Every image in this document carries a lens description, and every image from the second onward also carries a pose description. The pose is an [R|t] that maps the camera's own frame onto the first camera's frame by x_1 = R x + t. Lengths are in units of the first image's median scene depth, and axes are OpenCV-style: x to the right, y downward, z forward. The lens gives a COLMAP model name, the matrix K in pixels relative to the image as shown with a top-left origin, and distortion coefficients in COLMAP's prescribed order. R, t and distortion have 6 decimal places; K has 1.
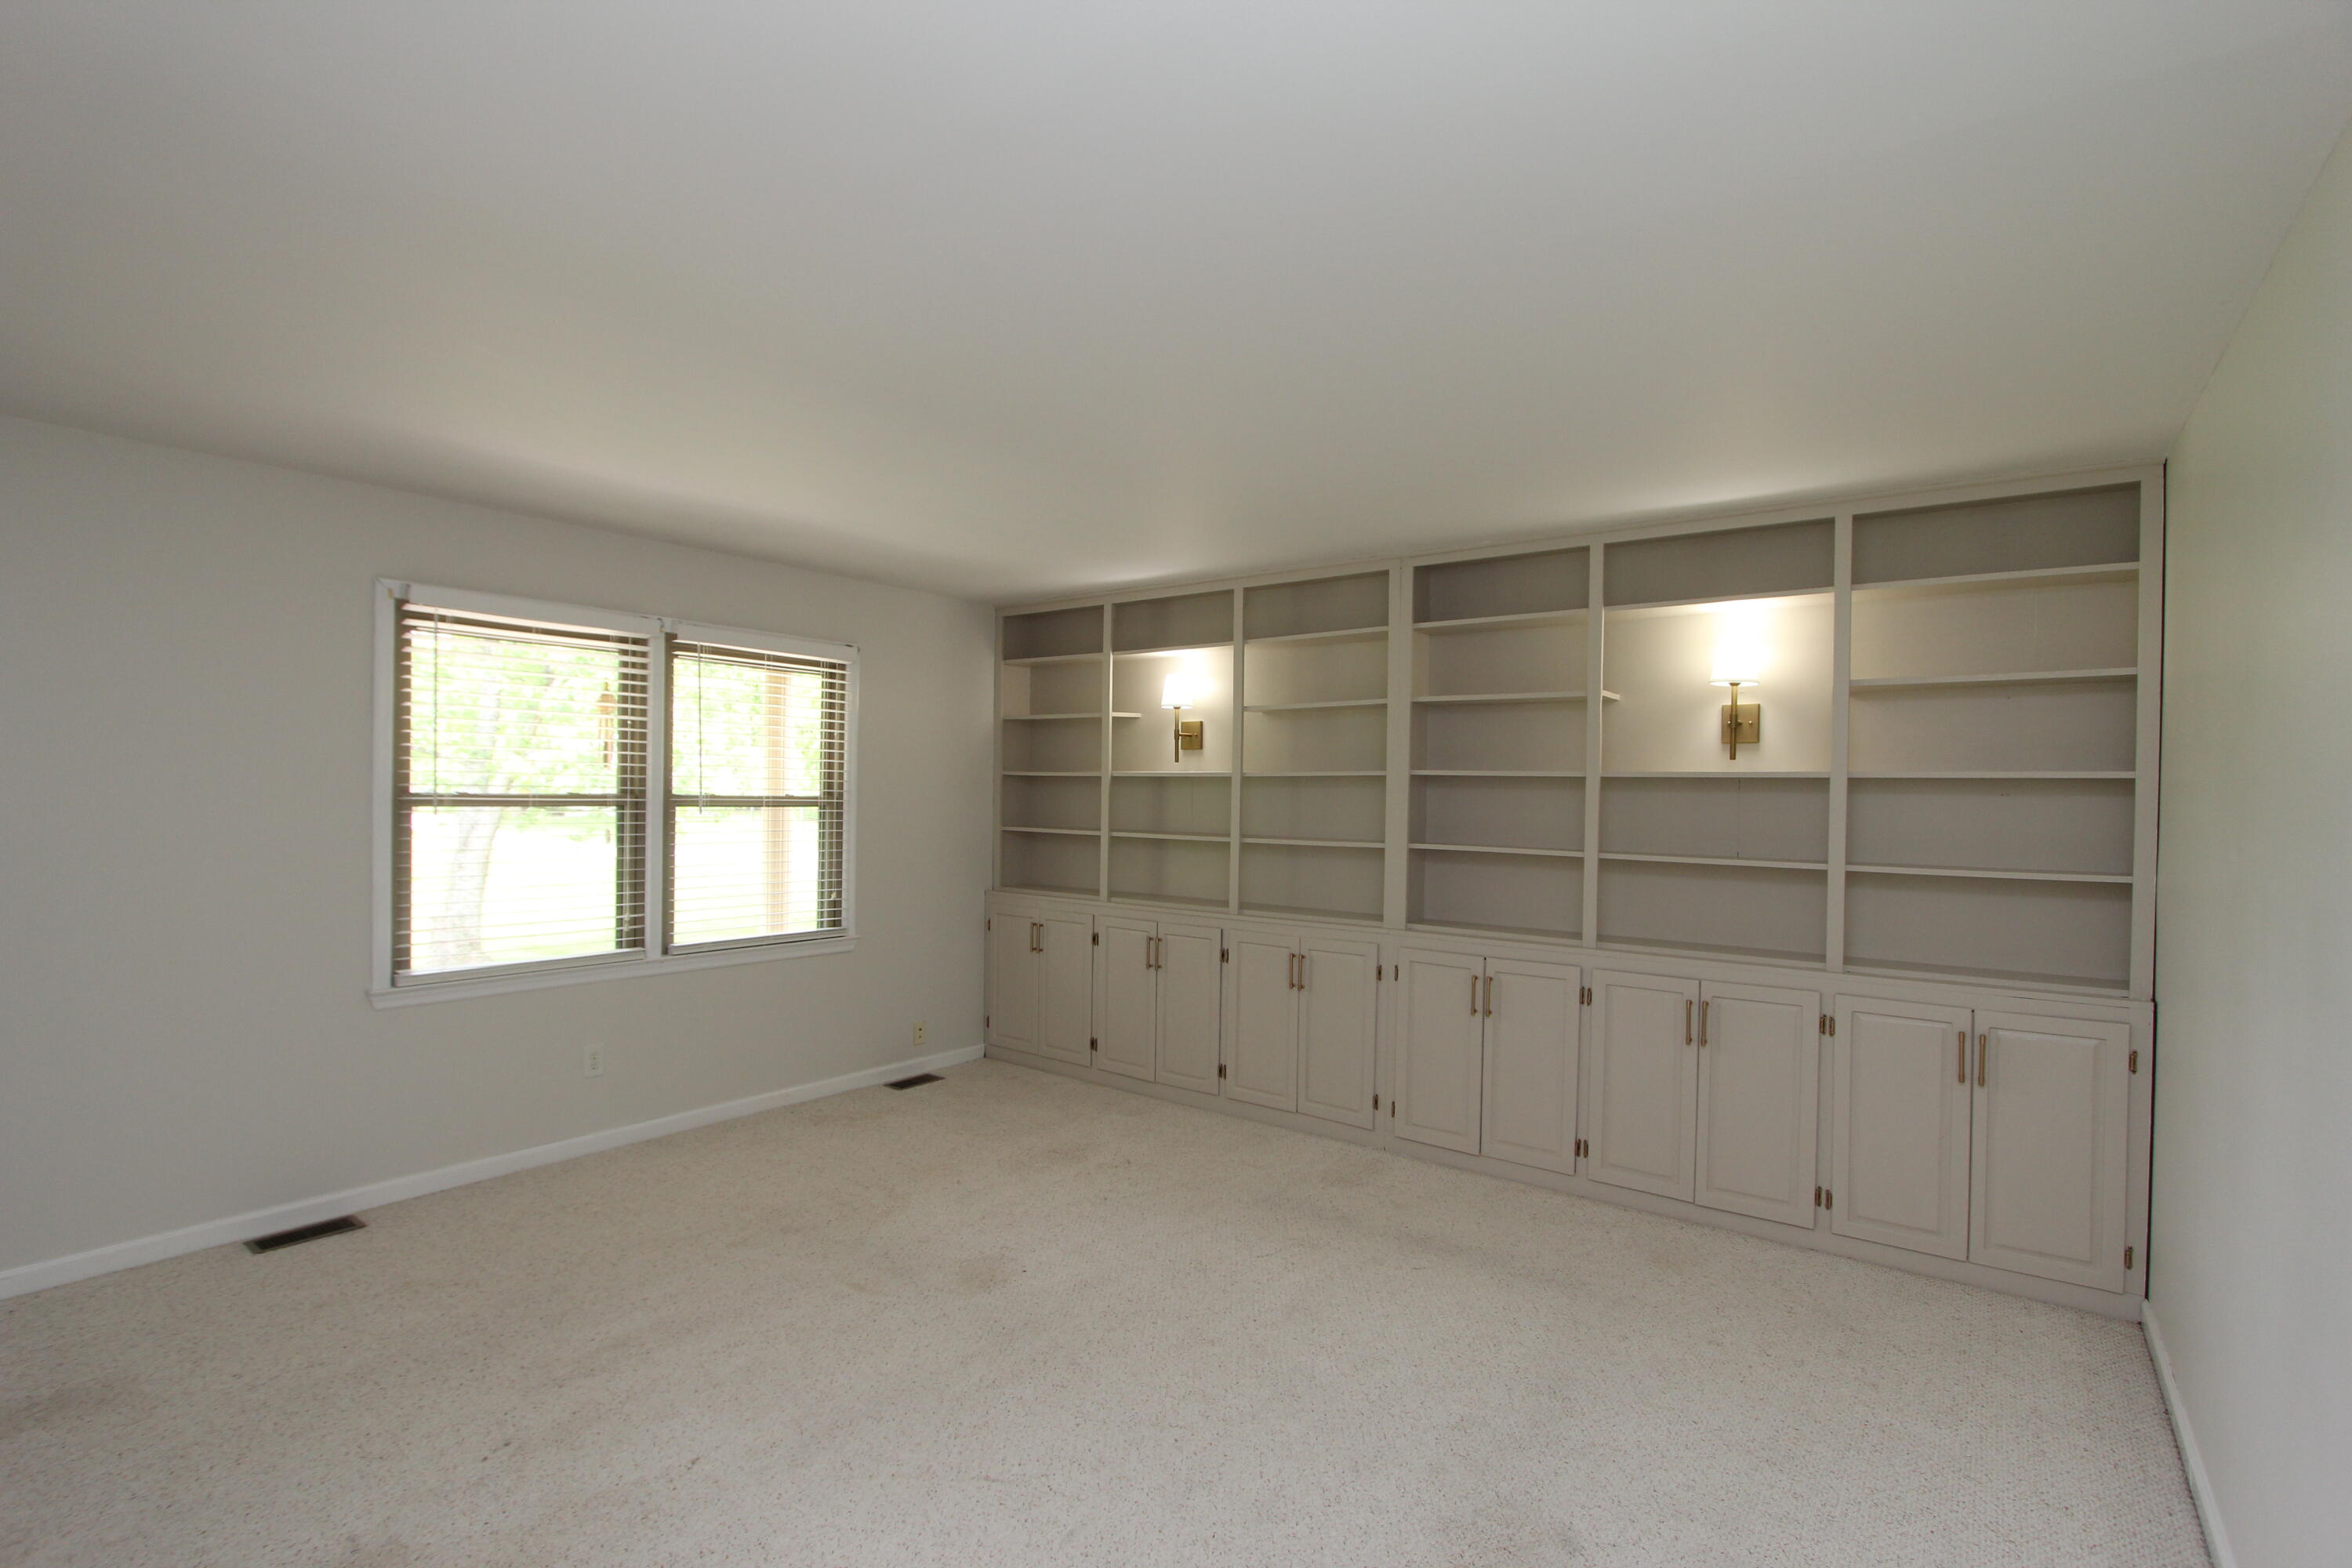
lens RADIAL K [[1080.3, 0, 1170.3], [0, 1080.3, 795.1], [0, 0, 1]] dist [-0.012684, 0.000772]
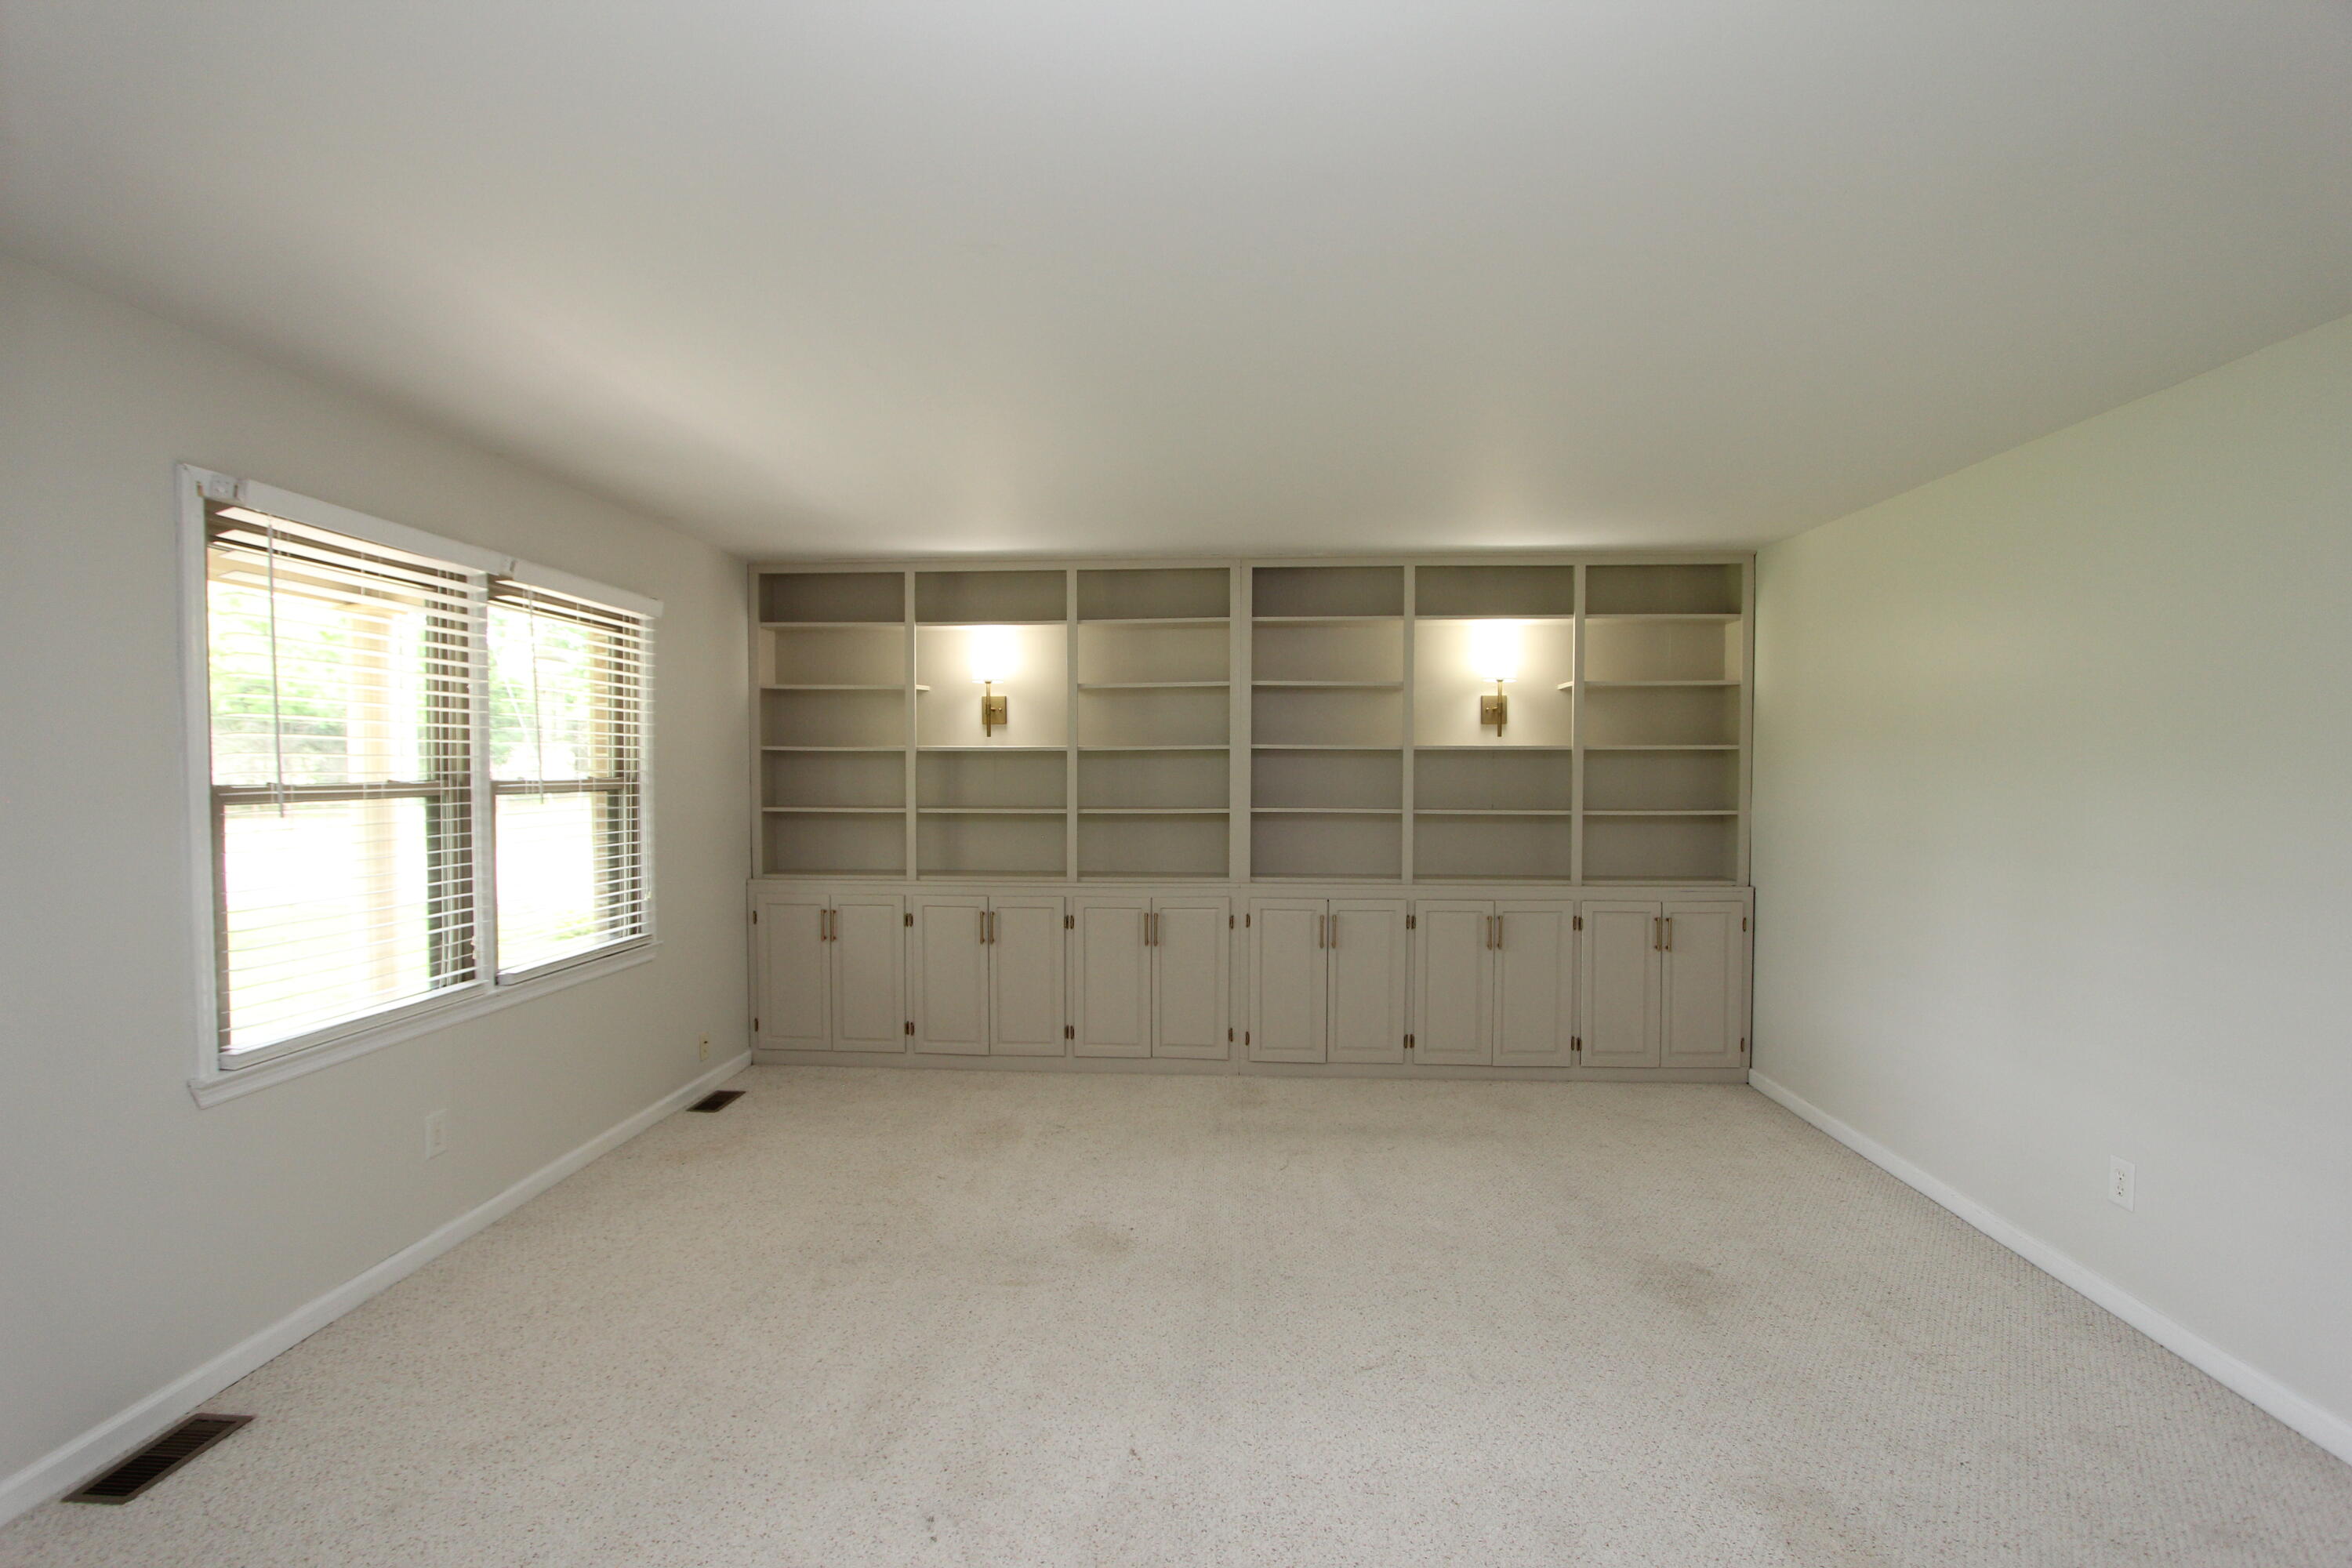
lens RADIAL K [[1080.3, 0, 1164.2], [0, 1080.3, 792.5], [0, 0, 1]] dist [-0.012684, 0.000772]
pose [[0.833090, -0.028693, 0.552393, -0.495202], [0.014327, 0.999438, 0.030308, -0.008305], [-0.552952, -0.017335, 0.833033, 0.088878]]
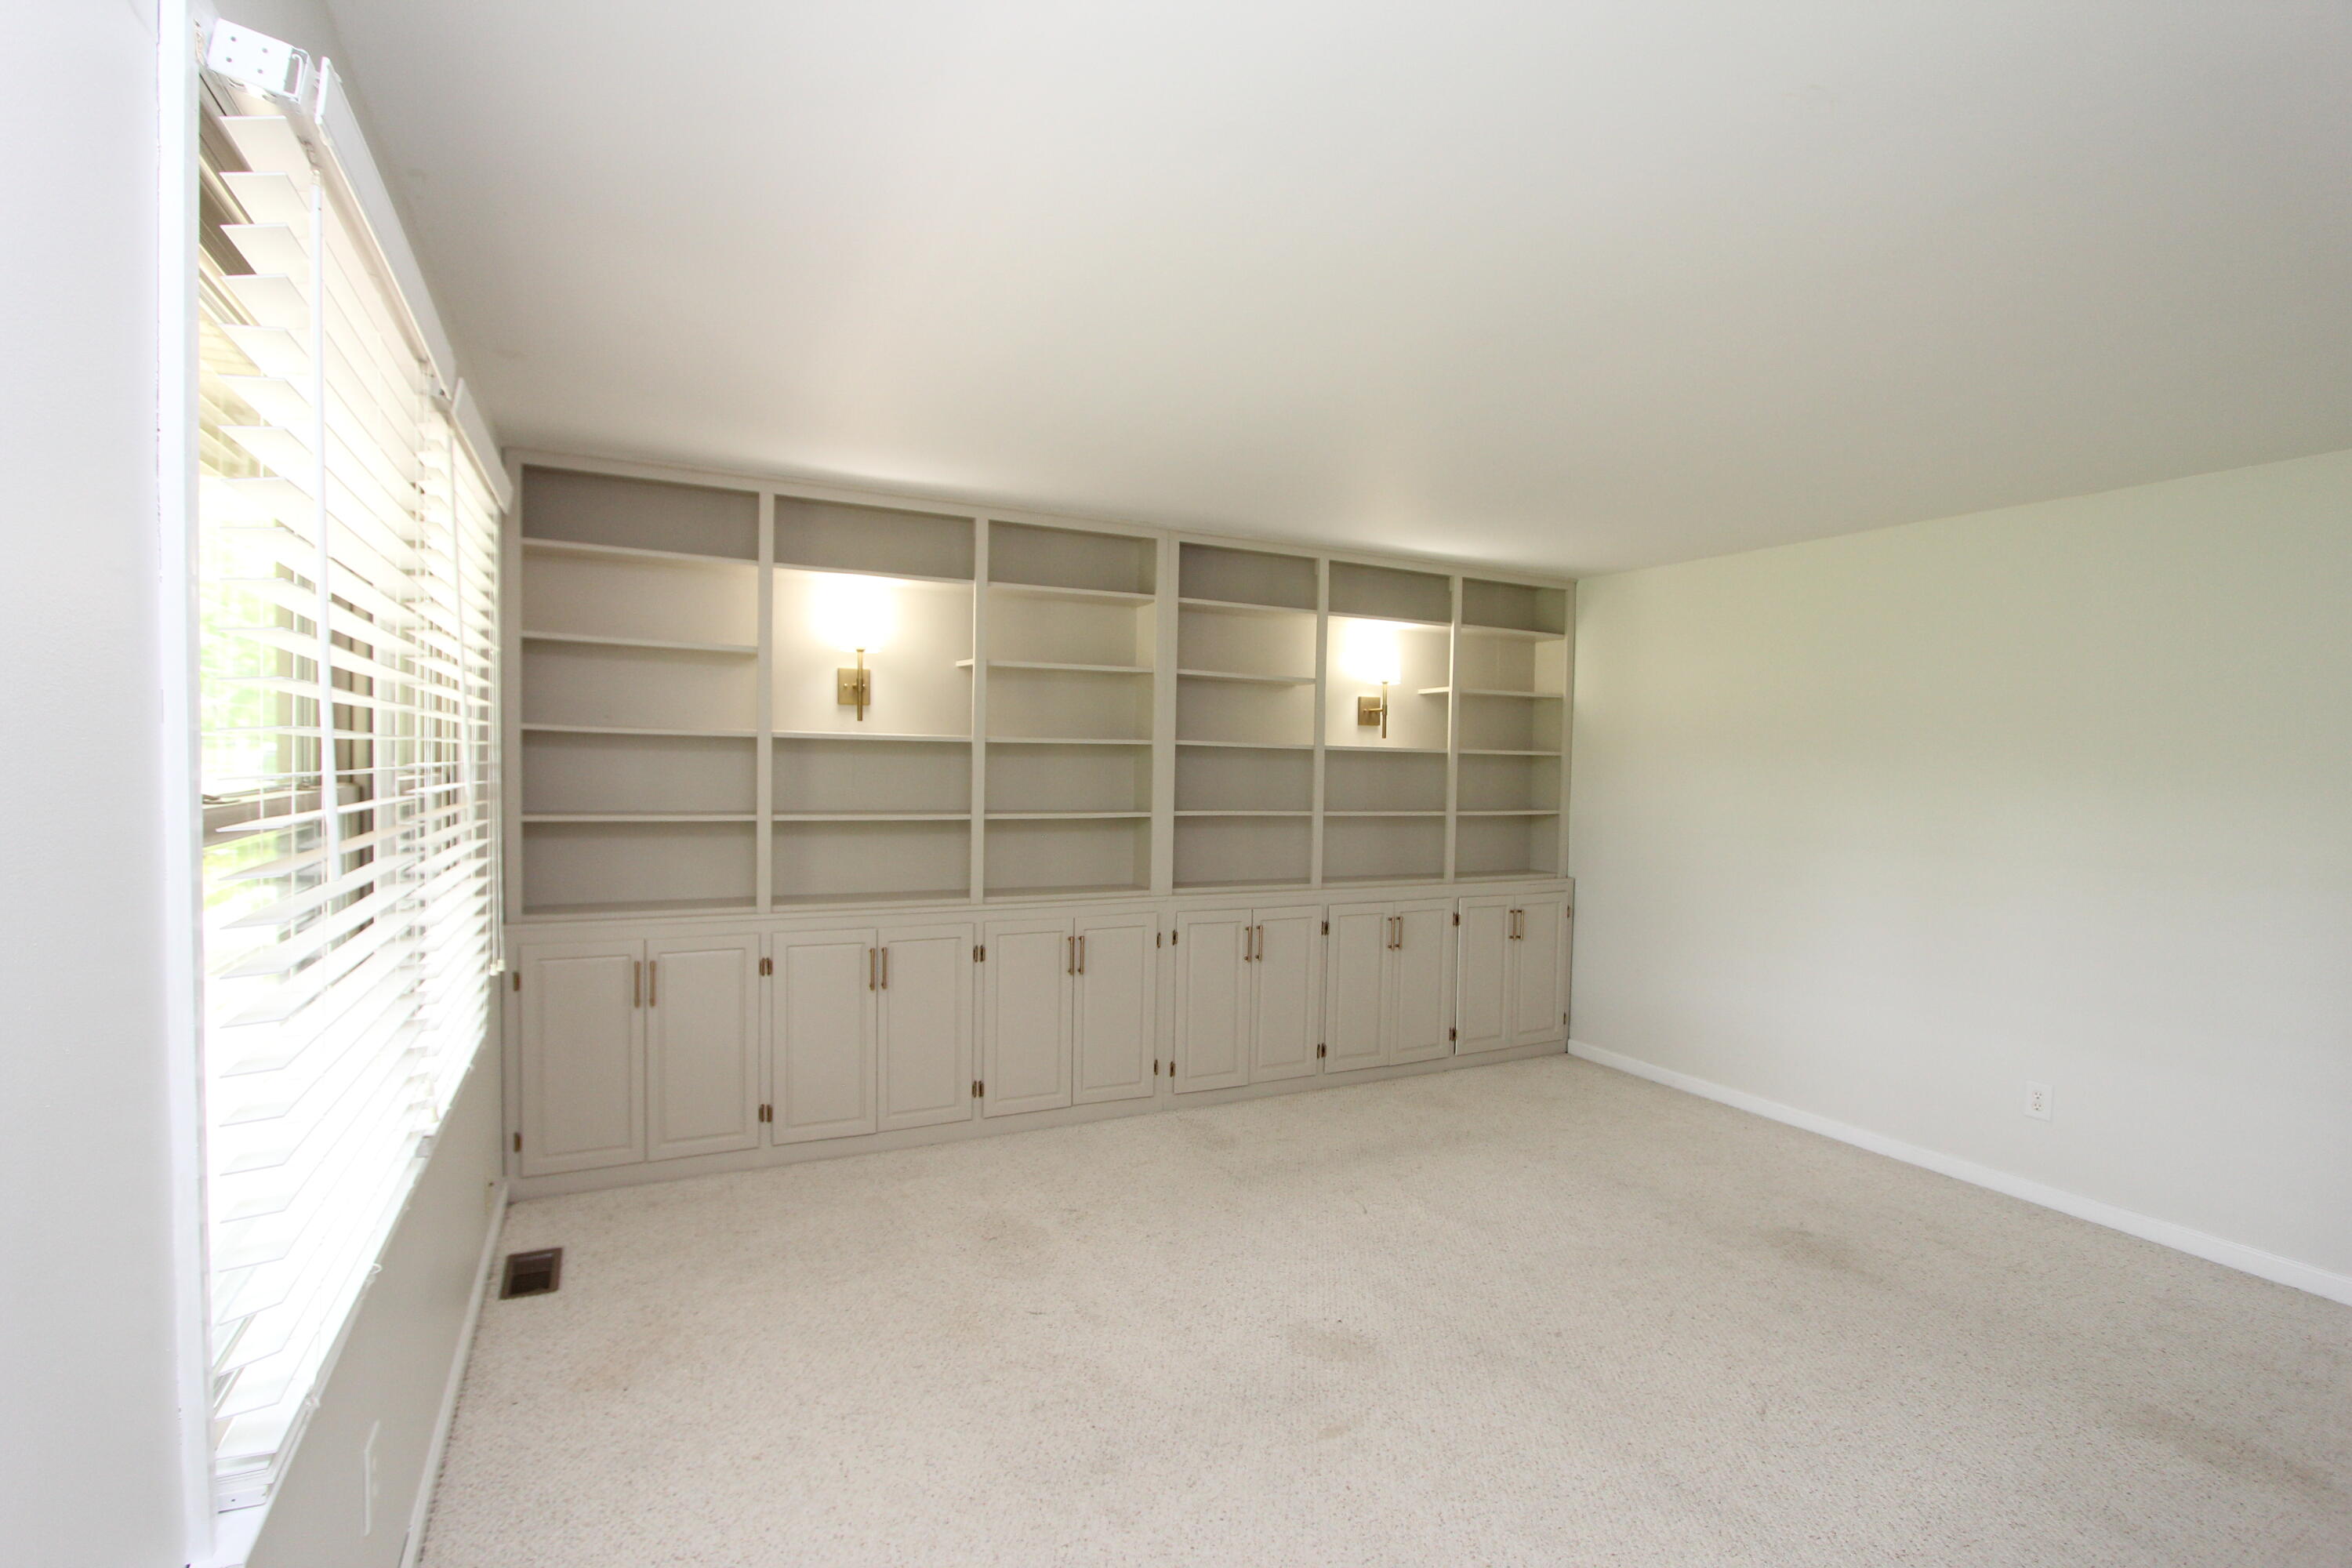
lens RADIAL K [[1080.3, 0, 1163.3], [0, 1080.3, 798.5], [0, 0, 1]] dist [-0.012684, 0.000772]
pose [[0.439915, -0.036541, 0.897296, -0.709739], [-0.007591, 0.998985, 0.044403, -0.013204], [-0.898007, -0.026345, 0.439191, 0.556057]]
